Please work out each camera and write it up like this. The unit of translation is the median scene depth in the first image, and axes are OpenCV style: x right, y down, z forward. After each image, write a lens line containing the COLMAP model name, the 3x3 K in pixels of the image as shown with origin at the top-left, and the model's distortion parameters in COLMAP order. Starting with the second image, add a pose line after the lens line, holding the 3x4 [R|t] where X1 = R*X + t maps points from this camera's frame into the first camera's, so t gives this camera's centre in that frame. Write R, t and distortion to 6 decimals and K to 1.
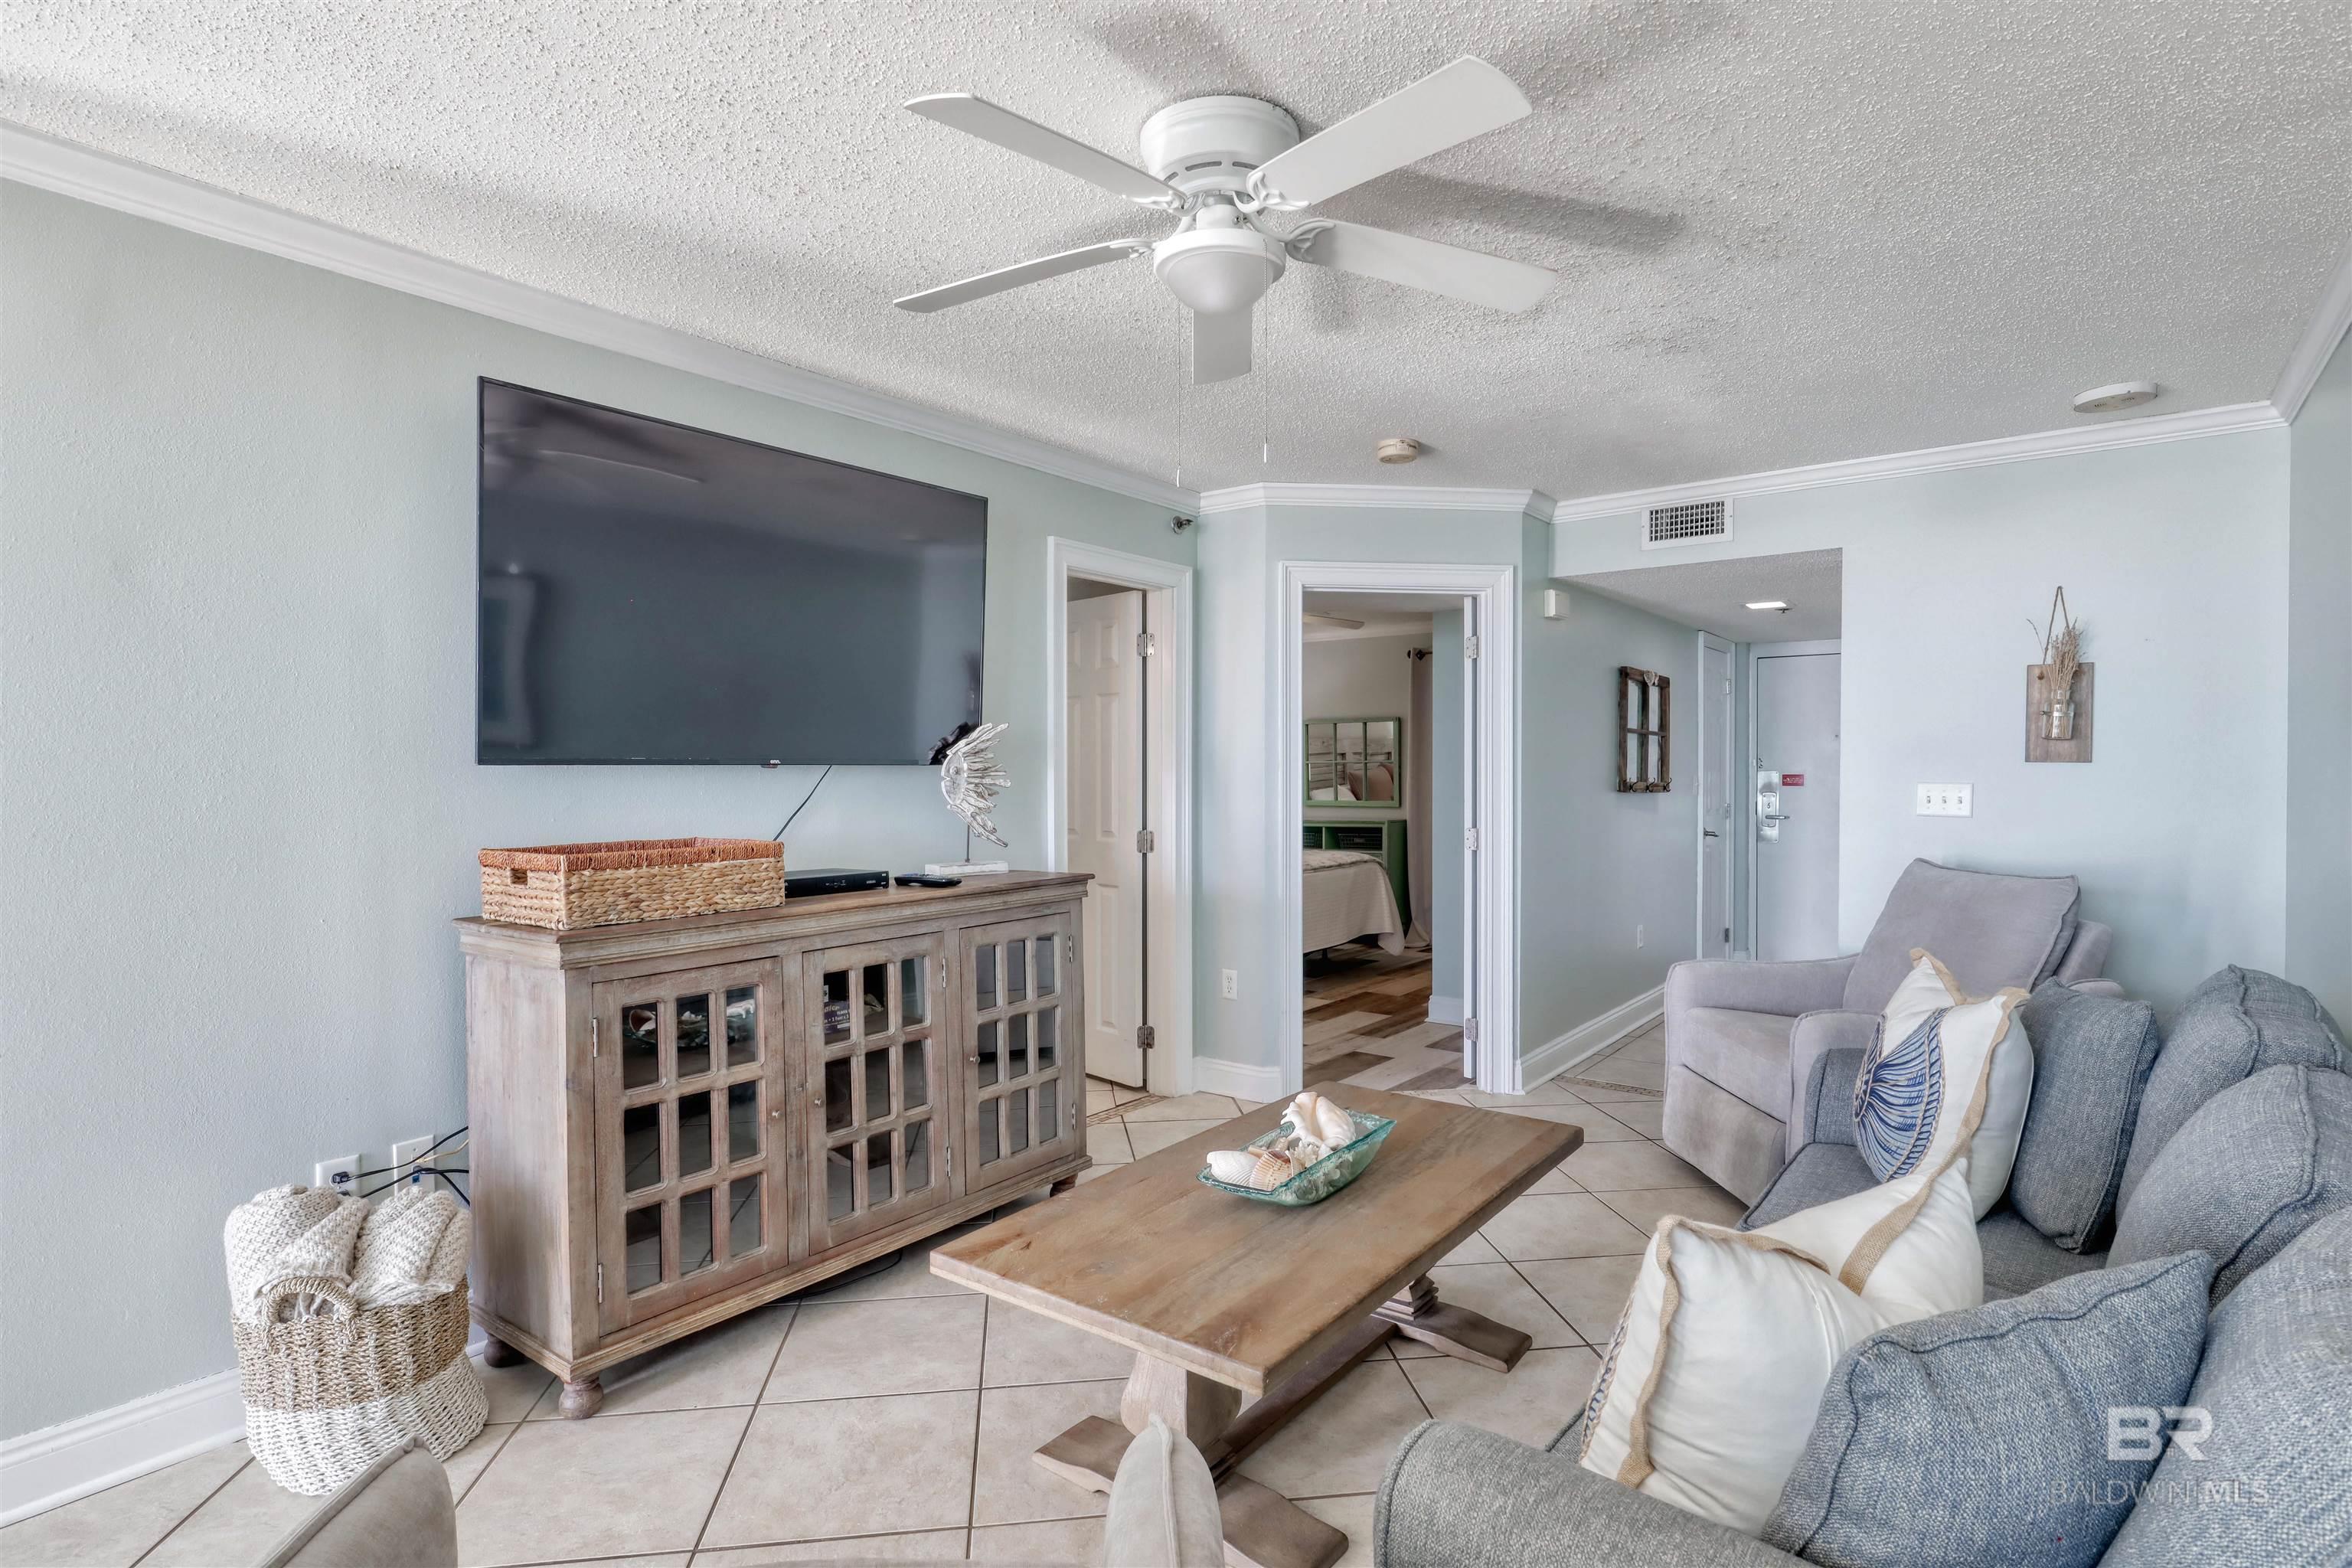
lens RADIAL K [[1180.9, 0, 1177.4], [0, 1180.9, 786.4], [0, 0, 1]] dist [-0.005304, 0.002861]
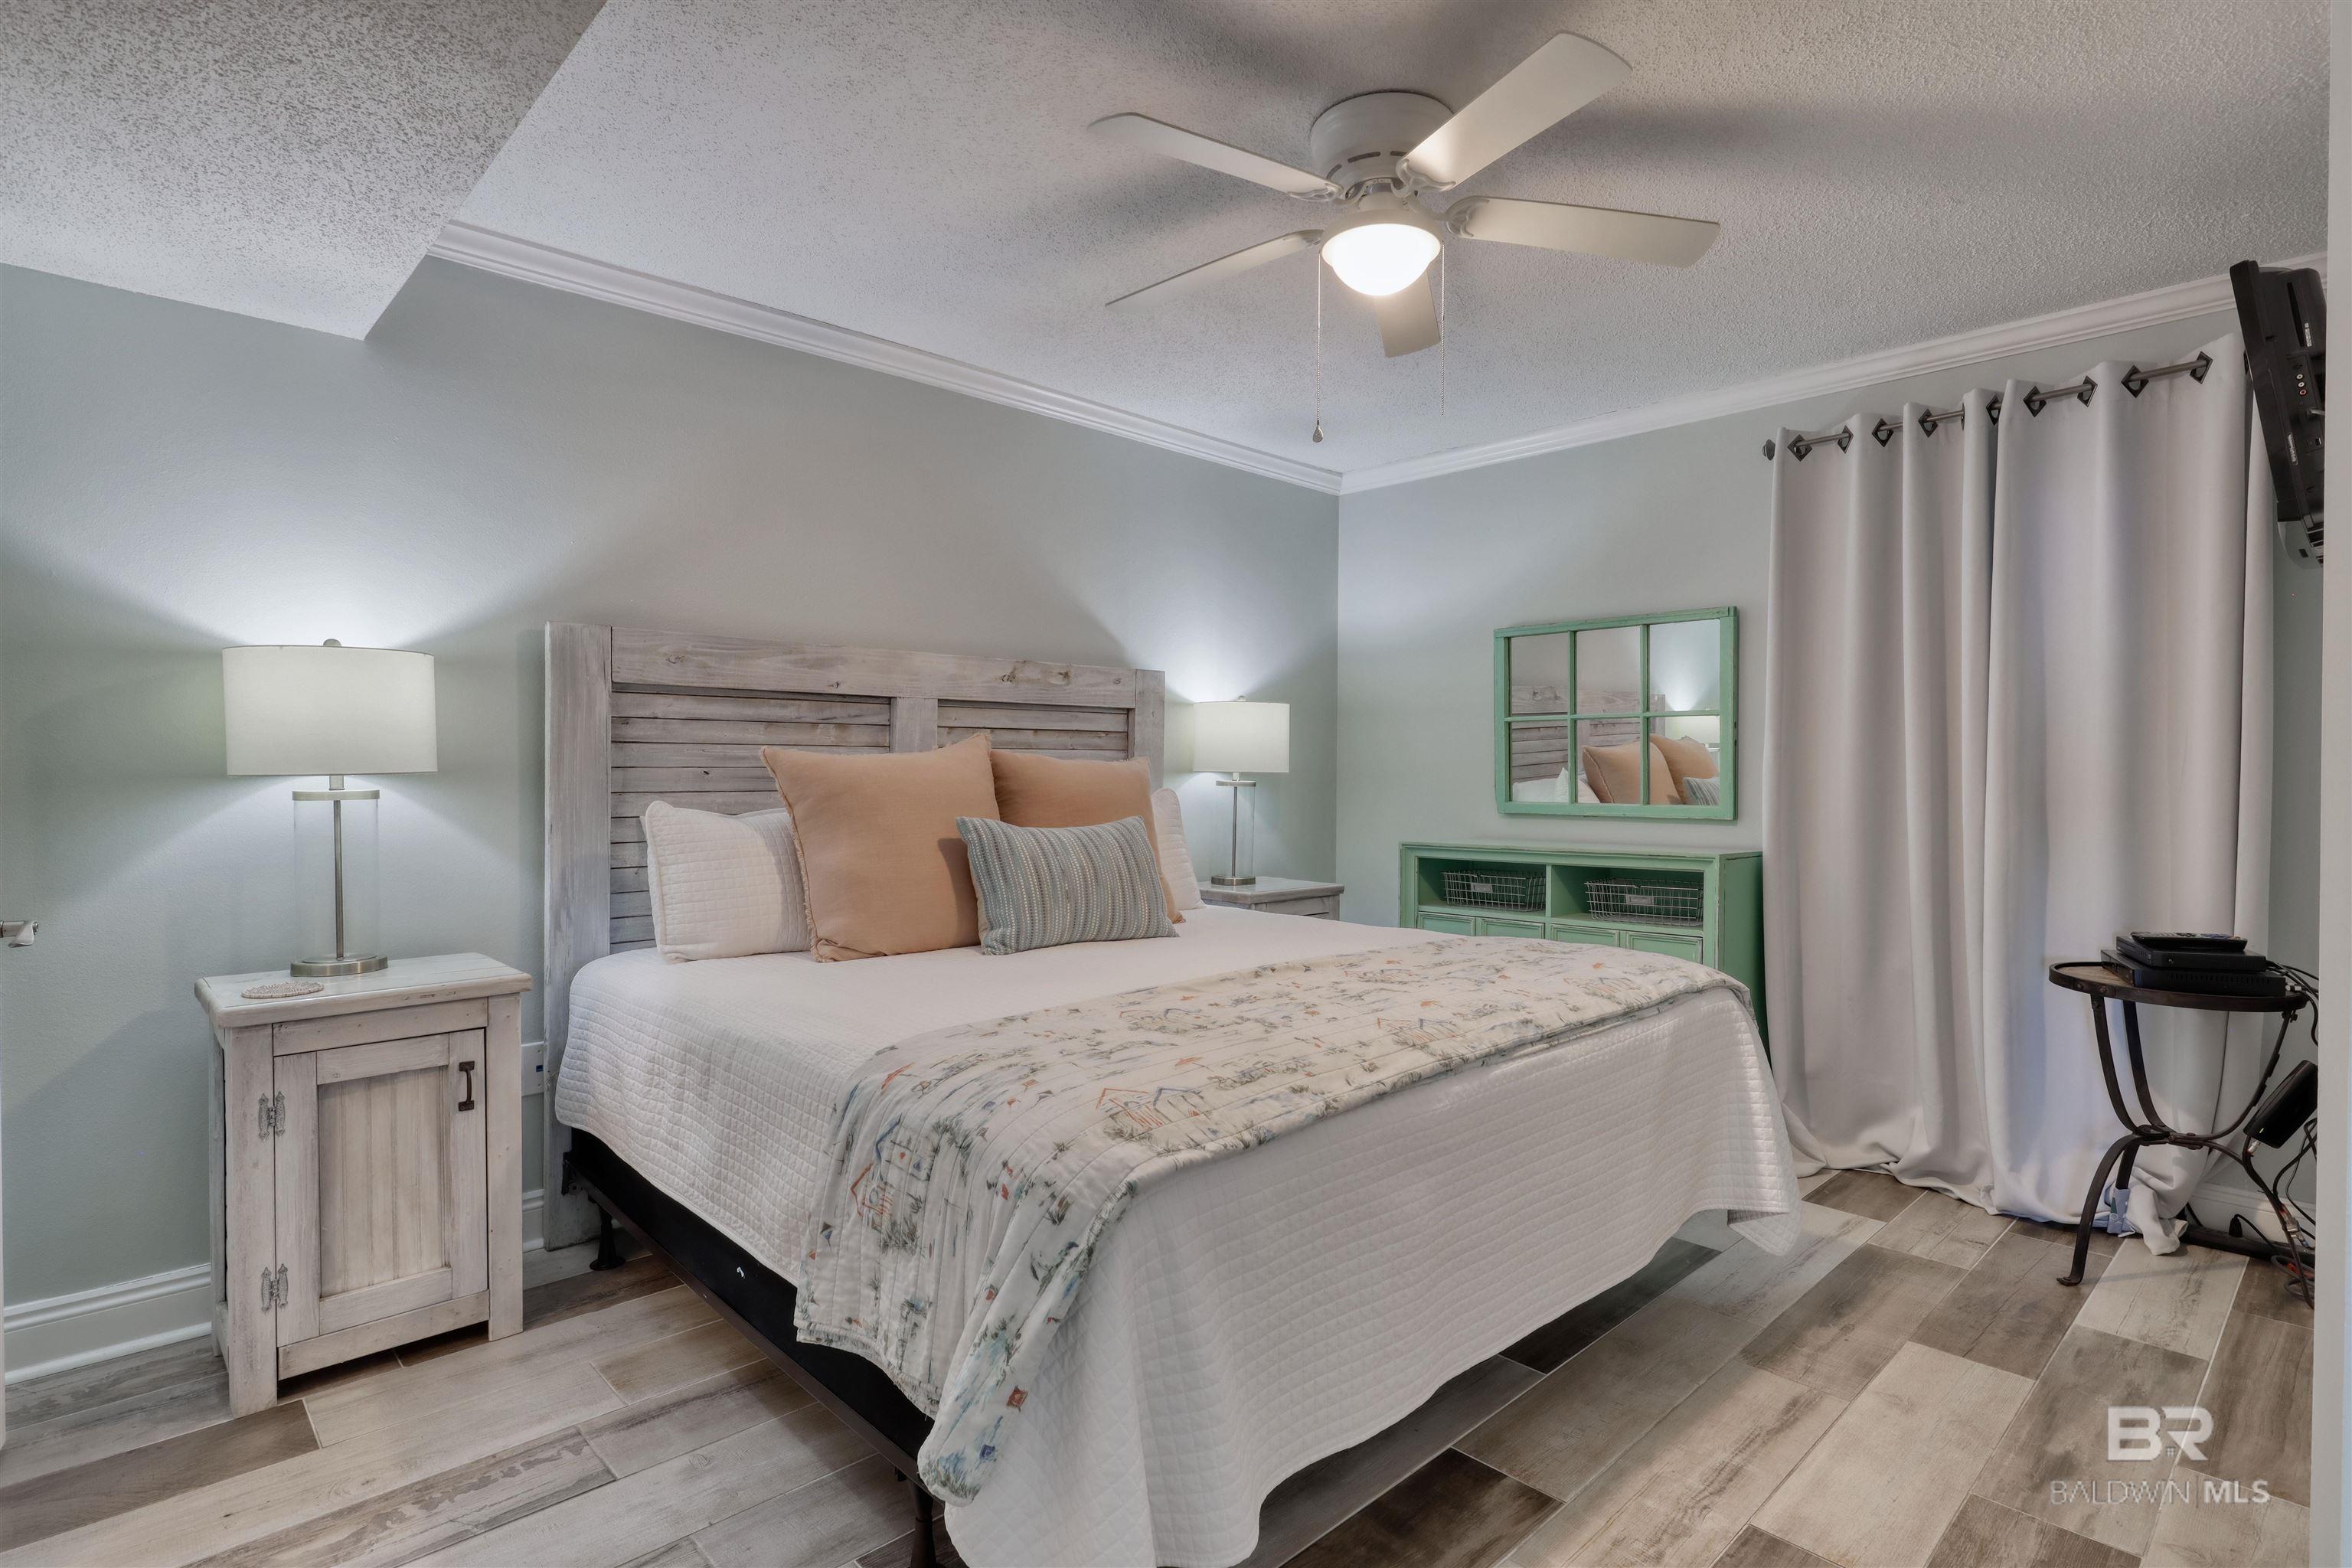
lens RADIAL K [[1180.9, 0, 1173.6], [0, 1180.9, 783.9], [0, 0, 1]] dist [-0.005304, 0.002861]
pose [[0.987744, 0.010867, -0.155706, 0.055857], [-0.011229, 0.999936, -0.001450, 0.007530], [0.155680, 0.003181, 0.987802, 0.560414]]
